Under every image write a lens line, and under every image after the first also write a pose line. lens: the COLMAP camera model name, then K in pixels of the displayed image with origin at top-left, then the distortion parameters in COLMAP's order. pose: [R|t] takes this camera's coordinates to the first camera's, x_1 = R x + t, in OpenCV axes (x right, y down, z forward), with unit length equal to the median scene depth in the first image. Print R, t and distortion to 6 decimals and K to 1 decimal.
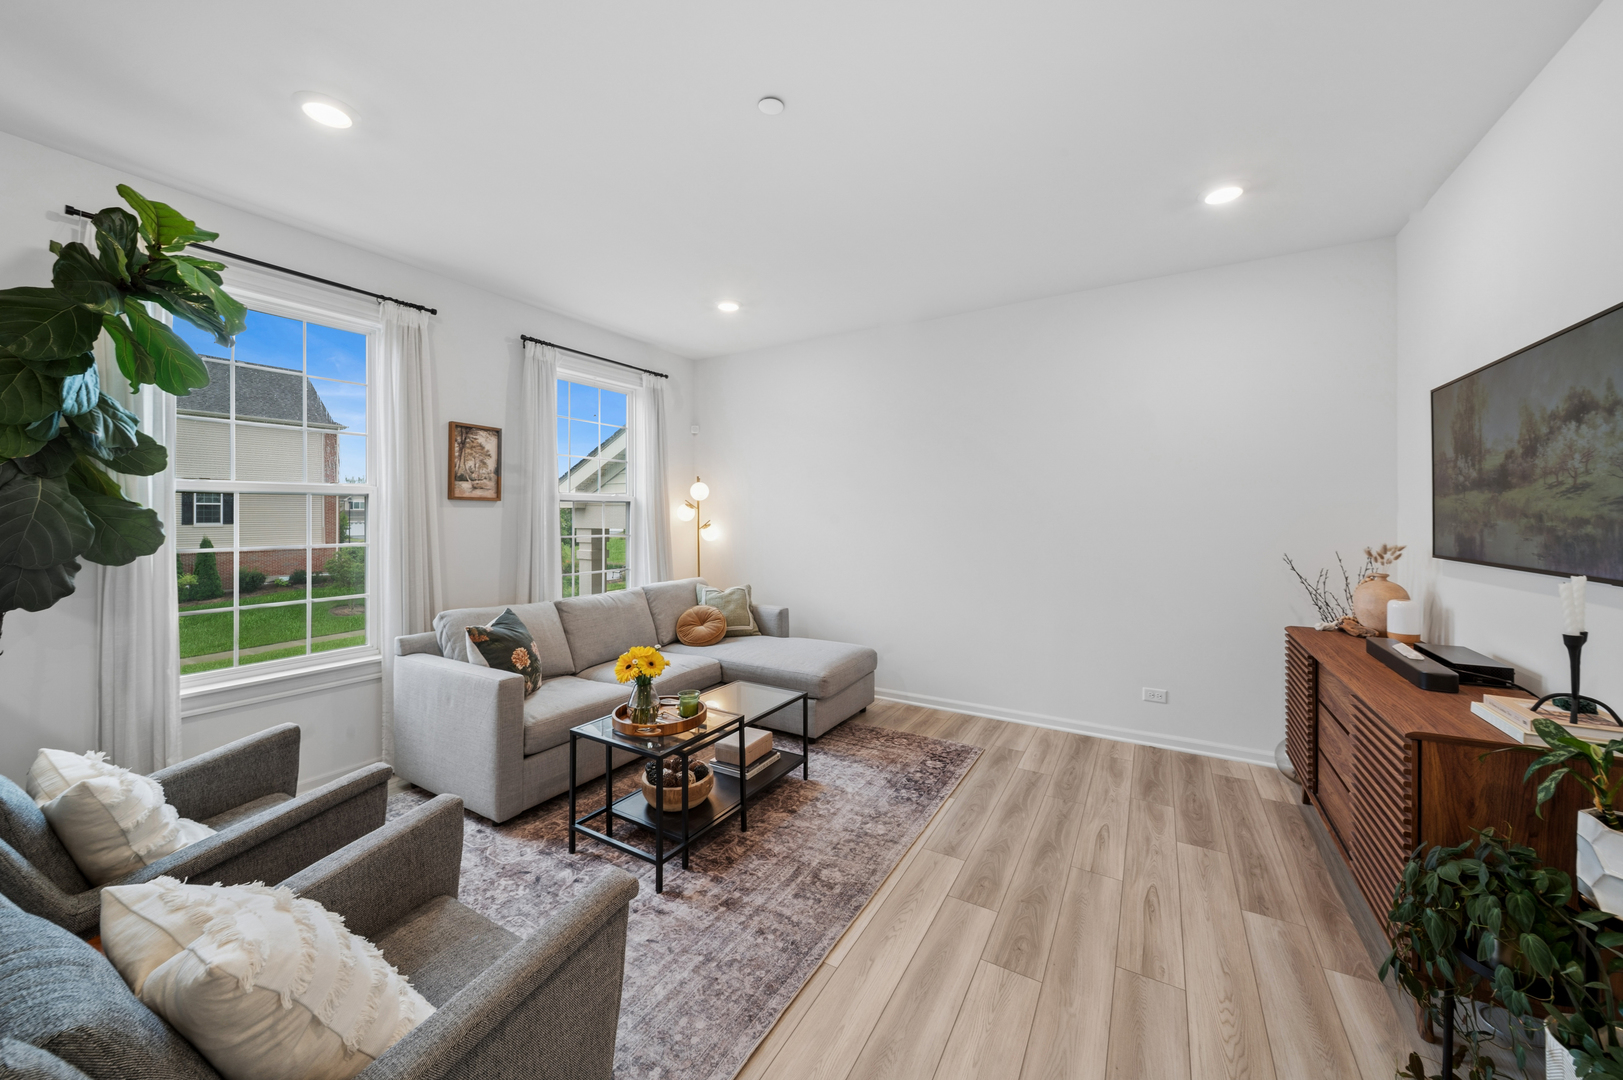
lens RADIAL K [[581.3, 0, 809.6], [0, 581.3, 527.6], [0, 0, 1]] dist [0.000376, -0.001817]
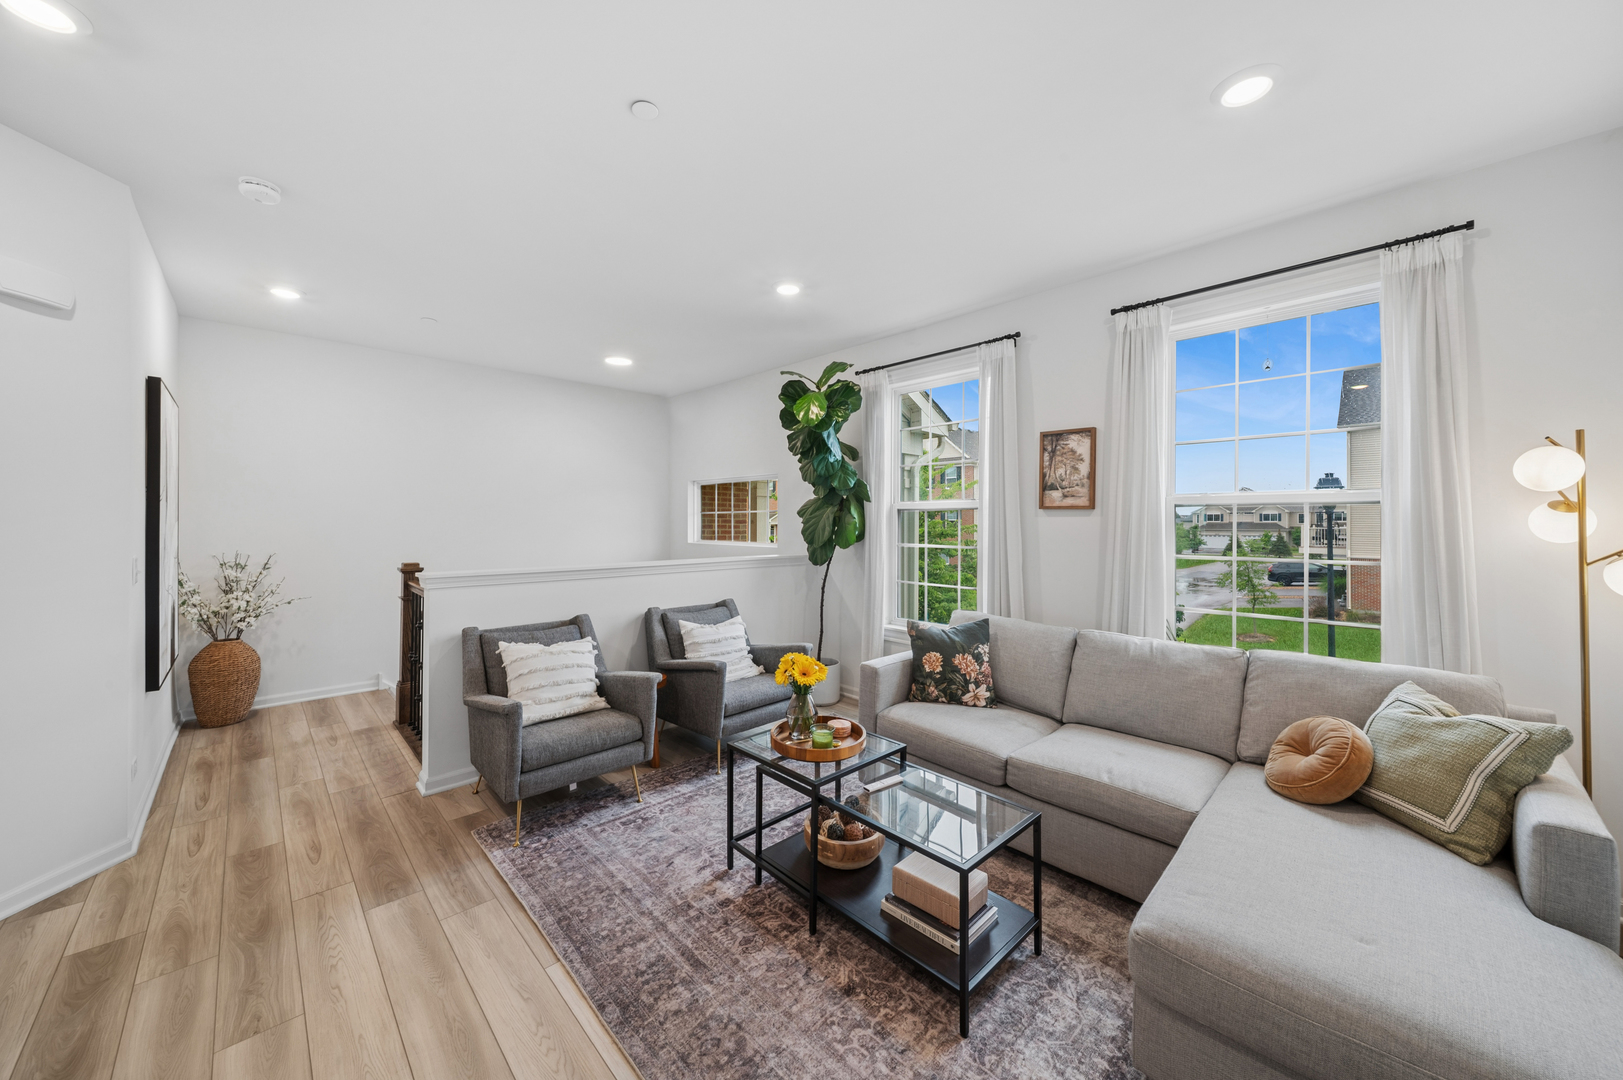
lens RADIAL K [[581.3, 0, 809.6], [0, 581.3, 527.6], [0, 0, 1]] dist [0.000376, -0.001817]
pose [[-0.260317, 0.009403, -0.965477, 0.557364], [-0.028861, 0.999430, 0.017516, -0.026633], [0.965092, 0.032425, -0.259897, 1.045613]]
